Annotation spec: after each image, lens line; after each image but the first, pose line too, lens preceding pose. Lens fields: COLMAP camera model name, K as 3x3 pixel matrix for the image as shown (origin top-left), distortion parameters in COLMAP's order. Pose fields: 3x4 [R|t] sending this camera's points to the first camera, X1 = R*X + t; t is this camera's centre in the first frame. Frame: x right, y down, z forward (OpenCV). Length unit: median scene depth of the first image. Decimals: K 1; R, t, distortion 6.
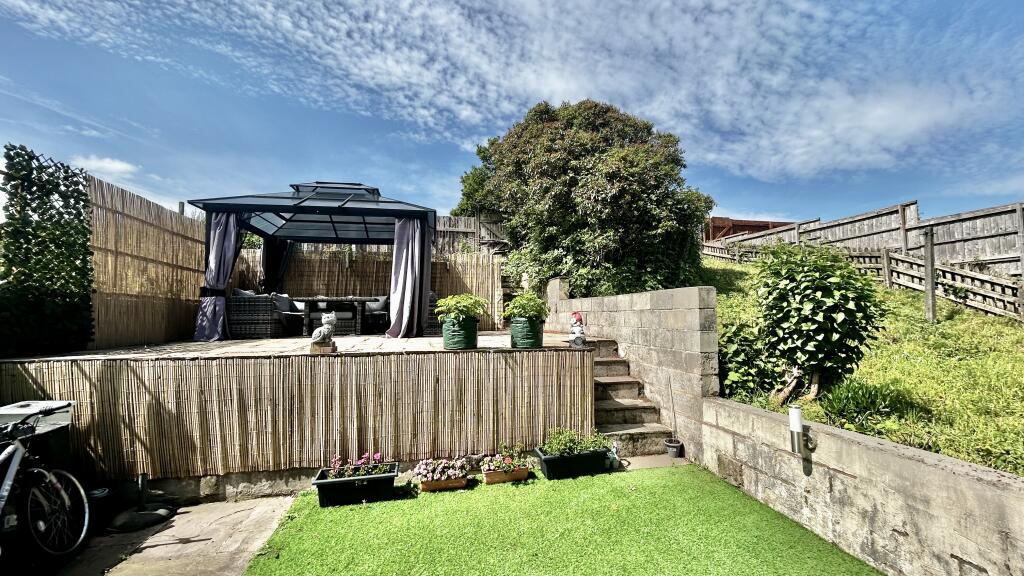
lens RADIAL K [[415.0, 0, 510.6], [0, 415.0, 287.4], [0, 0, 1]] dist [-0.003981, 0.002041]
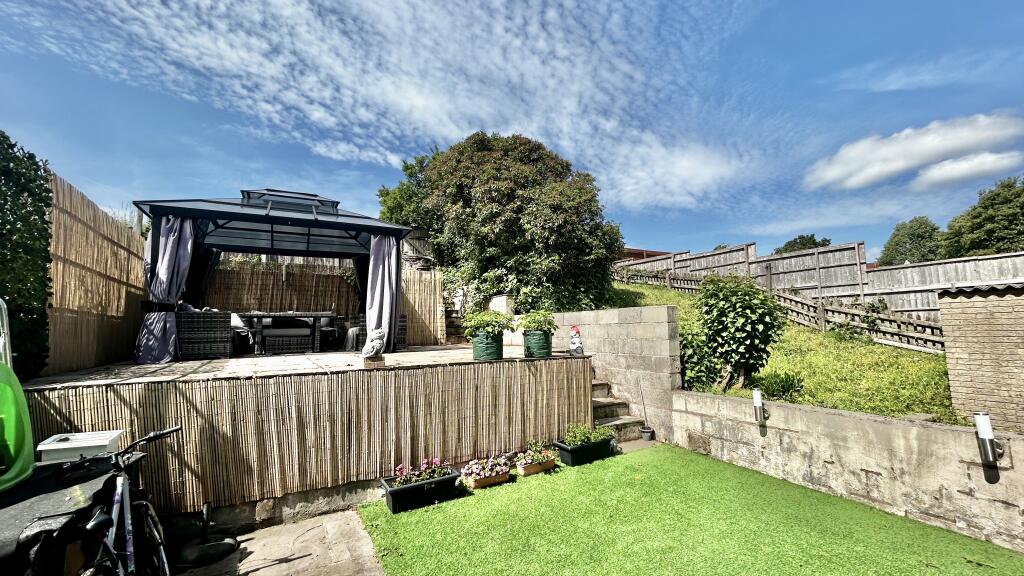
lens RADIAL K [[415.0, 0, 512.8], [0, 415.0, 287.6], [0, 0, 1]] dist [-0.003981, 0.002041]
pose [[0.950860, 0.019924, 0.308978, -0.430443], [-0.008706, 0.999253, -0.037644, -0.004686], [-0.309497, 0.033104, 0.950324, -0.094652]]
